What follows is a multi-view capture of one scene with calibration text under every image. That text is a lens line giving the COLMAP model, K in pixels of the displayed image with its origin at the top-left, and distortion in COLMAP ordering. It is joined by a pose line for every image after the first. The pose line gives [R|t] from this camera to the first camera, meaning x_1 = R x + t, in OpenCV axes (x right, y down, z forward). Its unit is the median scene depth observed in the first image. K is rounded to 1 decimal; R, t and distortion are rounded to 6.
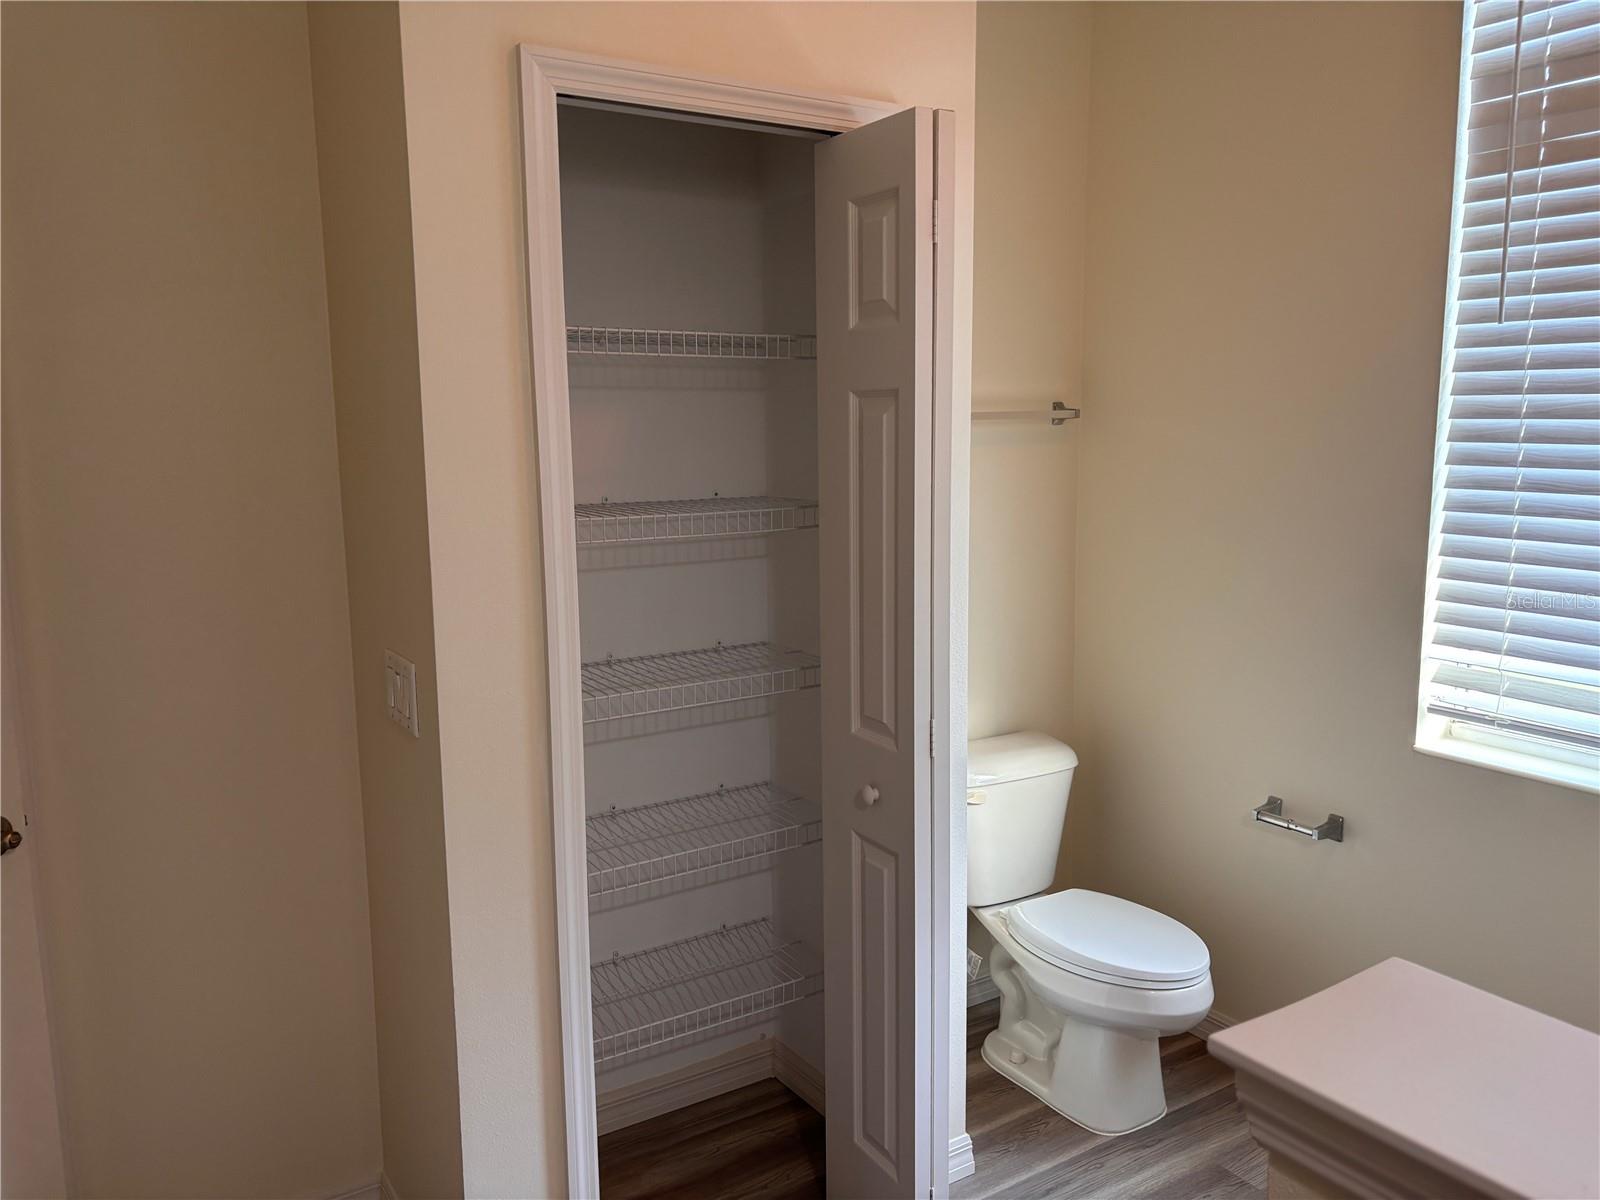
lens RADIAL K [[1202.3, 0, 788.9], [0, 1202.3, 589.8], [0, 0, 1]] dist [-0.003335, -0.007170]
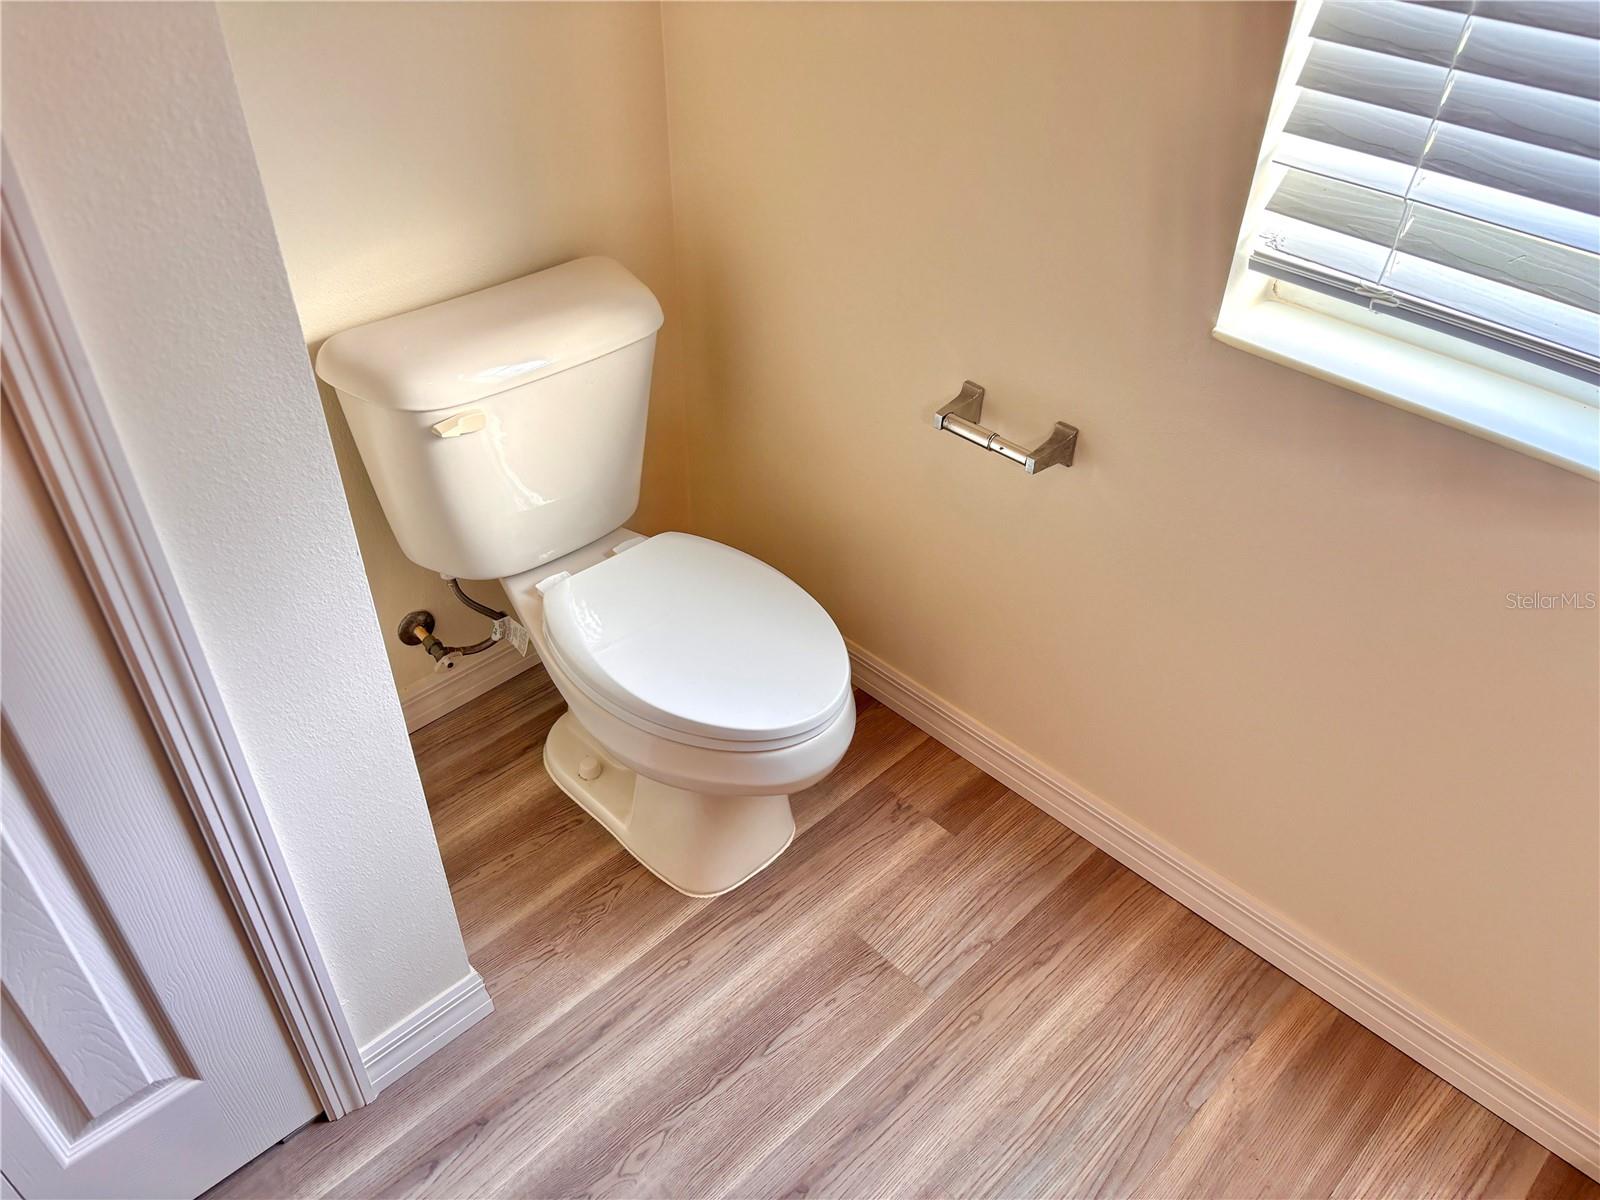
lens RADIAL K [[1202.3, 0, 796.3], [0, 1202.3, 615.1], [0, 0, 1]] dist [-0.003335, -0.007170]
pose [[0.976624, -0.115834, 0.181073, 0.214722], [0.006488, 0.857883, 0.513805, -0.038136], [-0.214855, -0.500620, 0.838580, 0.501410]]
